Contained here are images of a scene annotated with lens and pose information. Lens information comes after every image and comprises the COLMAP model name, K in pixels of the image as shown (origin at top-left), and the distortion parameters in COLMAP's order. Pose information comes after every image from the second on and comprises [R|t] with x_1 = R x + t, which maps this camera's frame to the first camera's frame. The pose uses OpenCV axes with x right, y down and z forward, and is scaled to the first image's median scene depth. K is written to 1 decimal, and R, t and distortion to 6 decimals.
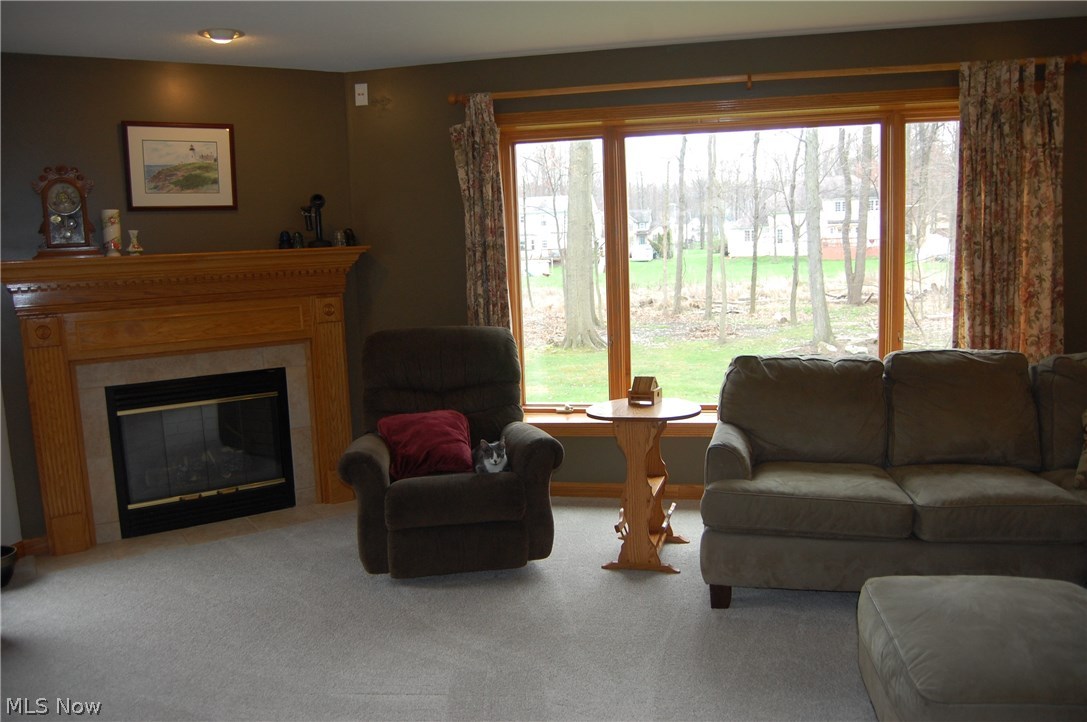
lens RADIAL K [[850.9, 0, 543.5], [0, 850.9, 361.0], [0, 0, 1]] dist [-0.099524, 0.001384]
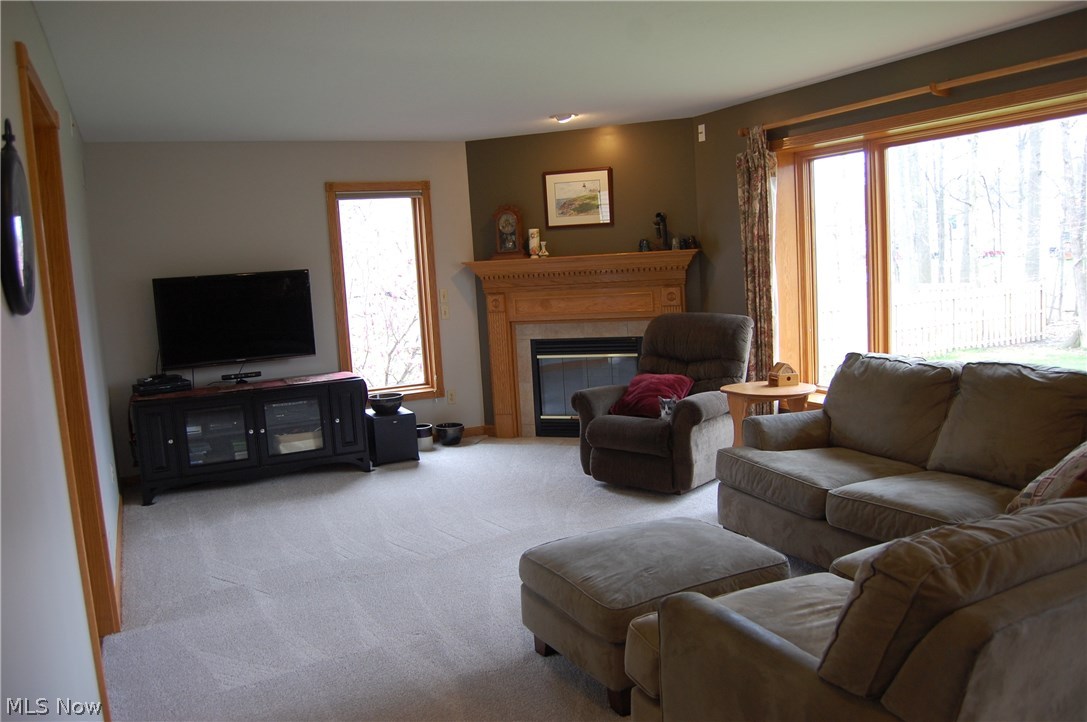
lens RADIAL K [[850.9, 0, 543.5], [0, 850.9, 361.0], [0, 0, 1]] dist [-0.099524, 0.001384]
pose [[0.614478, 0.092905, -0.783445, 0.767107], [-0.071820, 0.995506, 0.061722, -0.029873], [0.785658, 0.018340, 0.618389, 0.000015]]
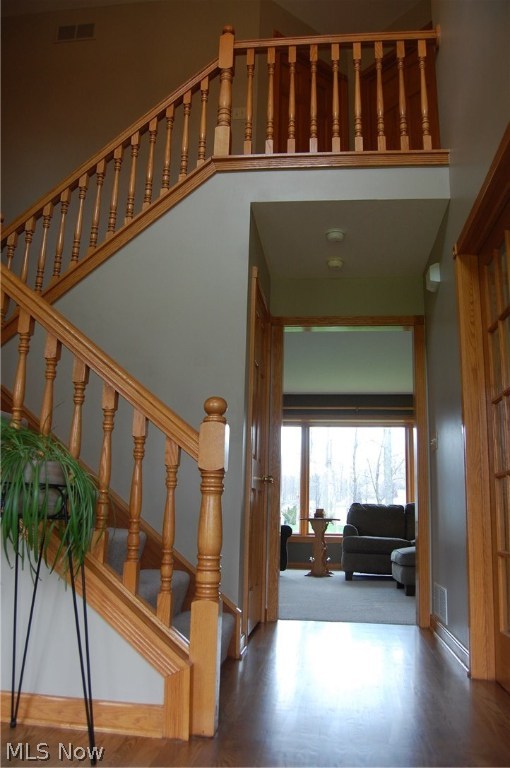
lens RADIAL K [[601.2, 0, 255.0], [0, 601.2, 384.0], [0, 0, 1]] dist [-0.099524, 0.001384]
pose [[0.994057, 0.083734, 0.069570, -0.242280], [-0.054901, 0.937428, -0.343823, 0.294251], [-0.094006, 0.337960, 0.936454, -0.874010]]
